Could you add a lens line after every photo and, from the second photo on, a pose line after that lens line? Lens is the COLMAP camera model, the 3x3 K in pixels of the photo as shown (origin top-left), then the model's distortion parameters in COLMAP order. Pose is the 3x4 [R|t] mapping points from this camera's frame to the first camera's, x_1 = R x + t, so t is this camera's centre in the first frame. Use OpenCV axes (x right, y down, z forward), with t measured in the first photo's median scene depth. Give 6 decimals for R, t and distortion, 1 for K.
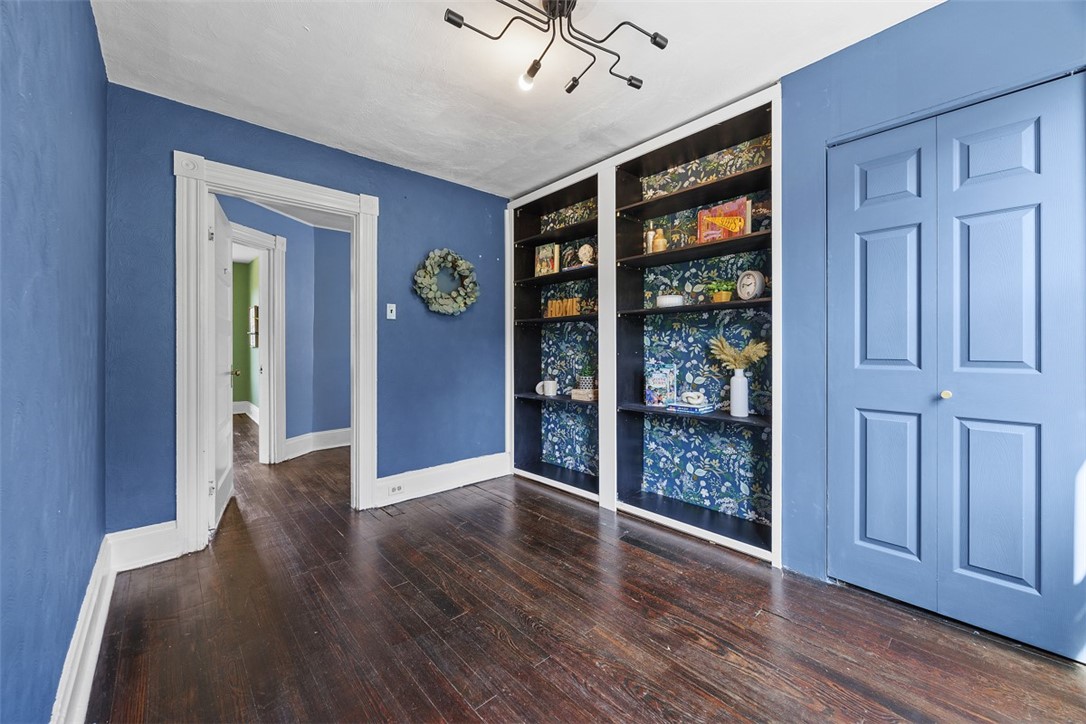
lens RADIAL K [[418.3, 0, 538.7], [0, 418.3, 356.7], [0, 0, 1]] dist [-0.003104, 0.000193]
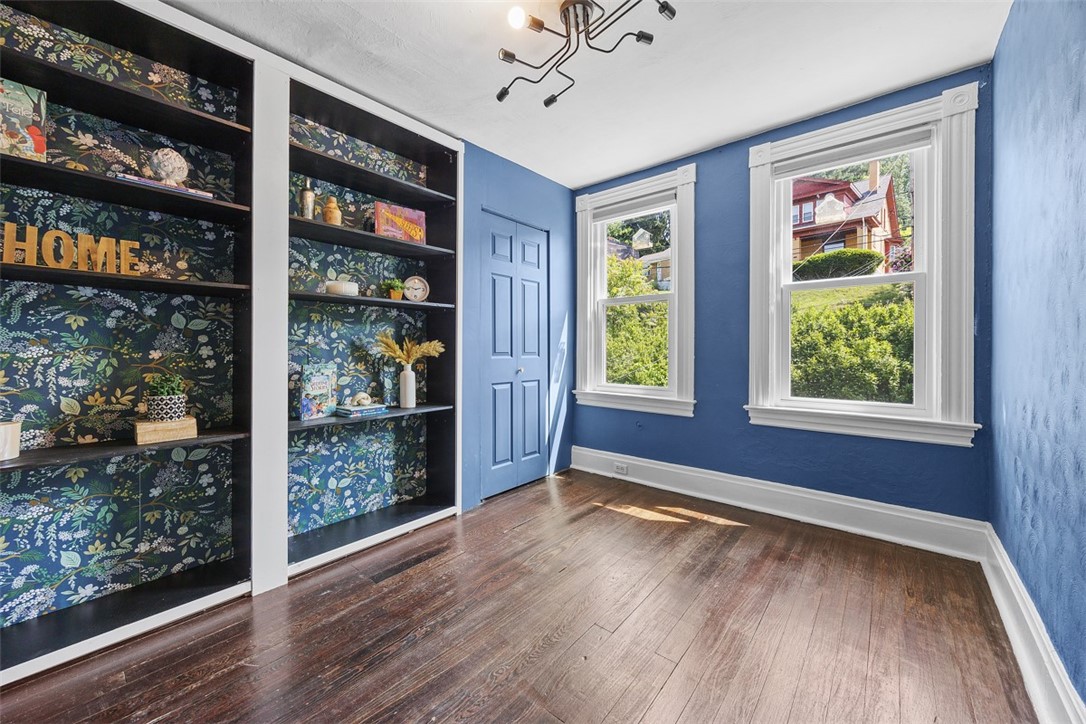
lens RADIAL K [[418.3, 0, 538.7], [0, 418.3, 356.7], [0, 0, 1]] dist [-0.003104, 0.000193]
pose [[-0.139825, -0.017747, 0.990017, -0.572977], [0.017835, 0.999632, 0.020438, -0.005726], [-0.990016, 0.020515, -0.139457, 0.720533]]
